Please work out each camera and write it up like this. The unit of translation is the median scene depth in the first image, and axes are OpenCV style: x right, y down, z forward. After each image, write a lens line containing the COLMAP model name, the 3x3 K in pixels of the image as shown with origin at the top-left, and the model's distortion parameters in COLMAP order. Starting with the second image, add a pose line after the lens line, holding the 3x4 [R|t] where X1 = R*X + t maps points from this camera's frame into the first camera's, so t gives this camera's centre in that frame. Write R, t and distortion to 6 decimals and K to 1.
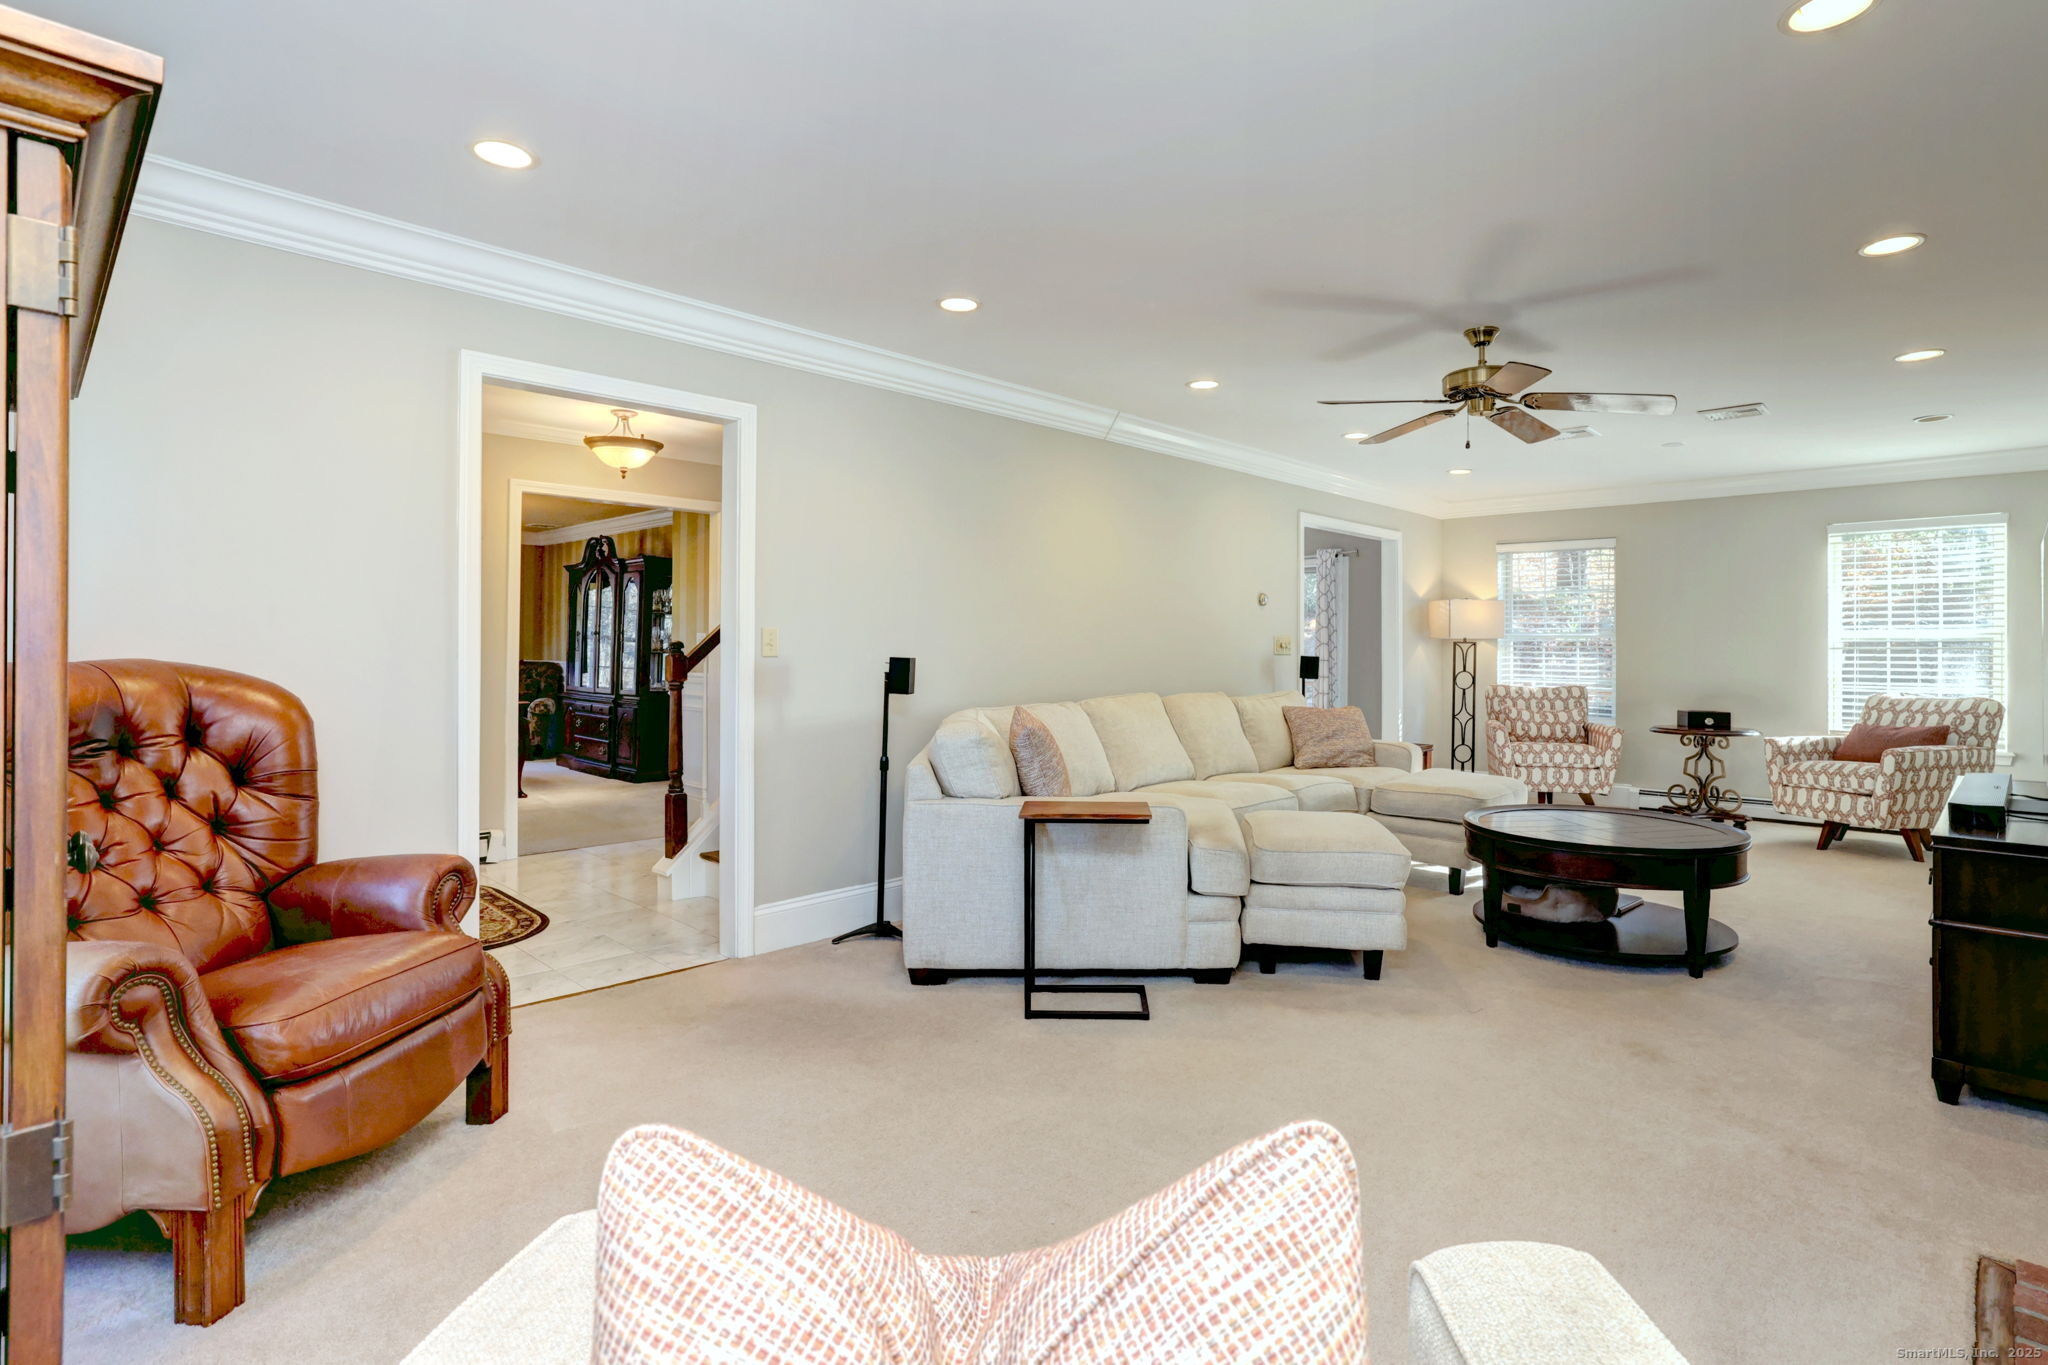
lens RADIAL K [[935.0, 0, 1019.5], [0, 935.0, 660.9], [0, 0, 1]] dist [-0.001341, 0.000044]
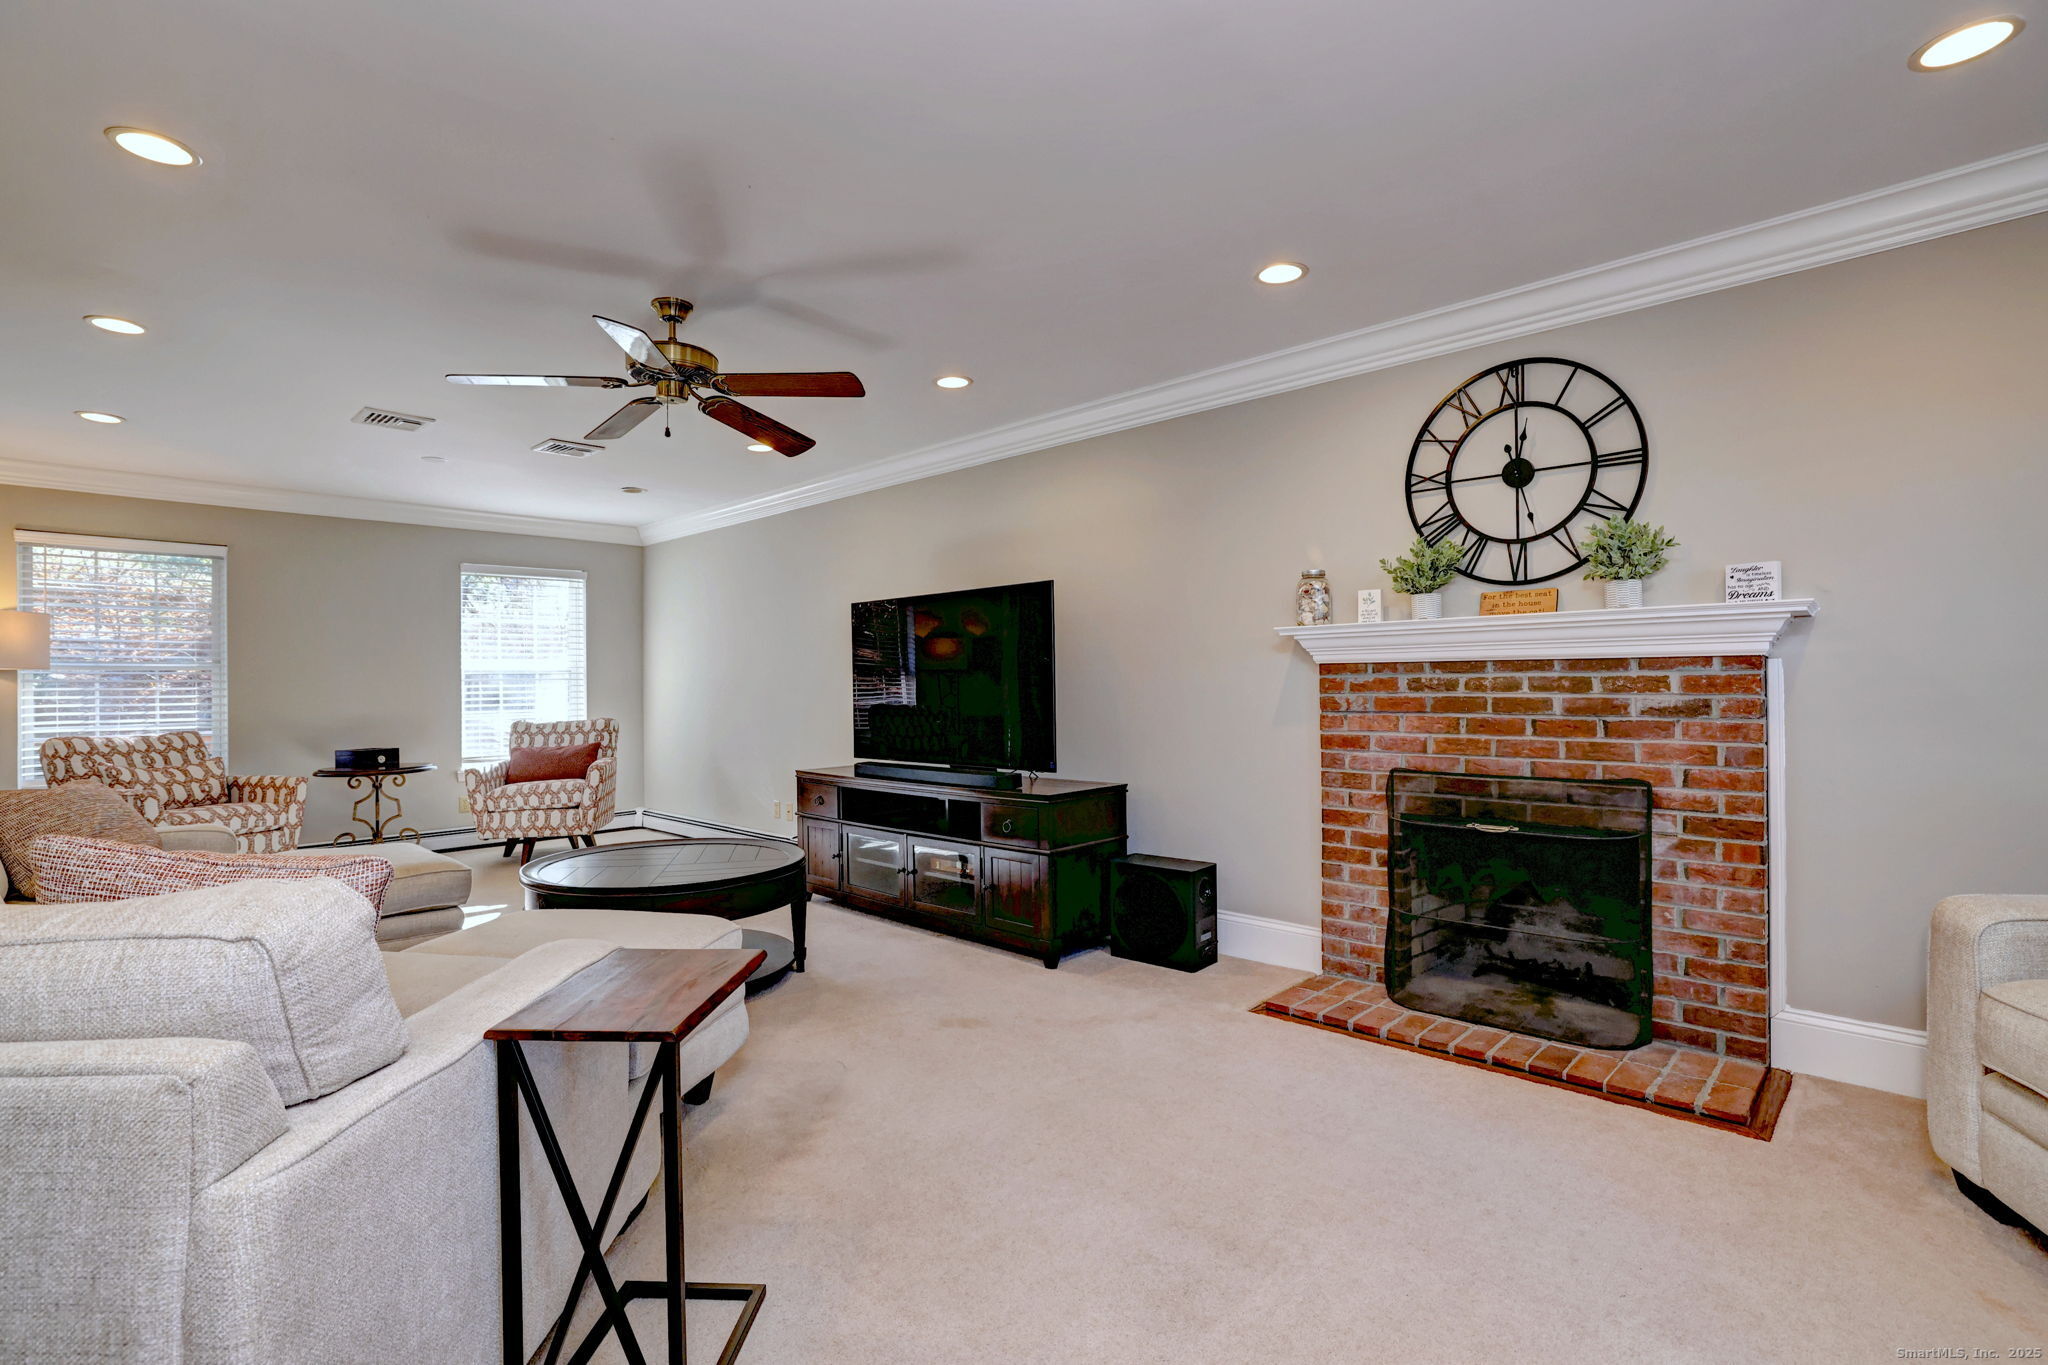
lens RADIAL K [[935.0, 0, 1019.7], [0, 935.0, 686.5], [0, 0, 1]] dist [-0.001341, 0.000044]
pose [[0.031910, -0.008611, 0.999454, -0.195115], [0.023433, 0.999694, 0.007865, -0.000410], [-0.999216, 0.023169, 0.032102, 0.366512]]
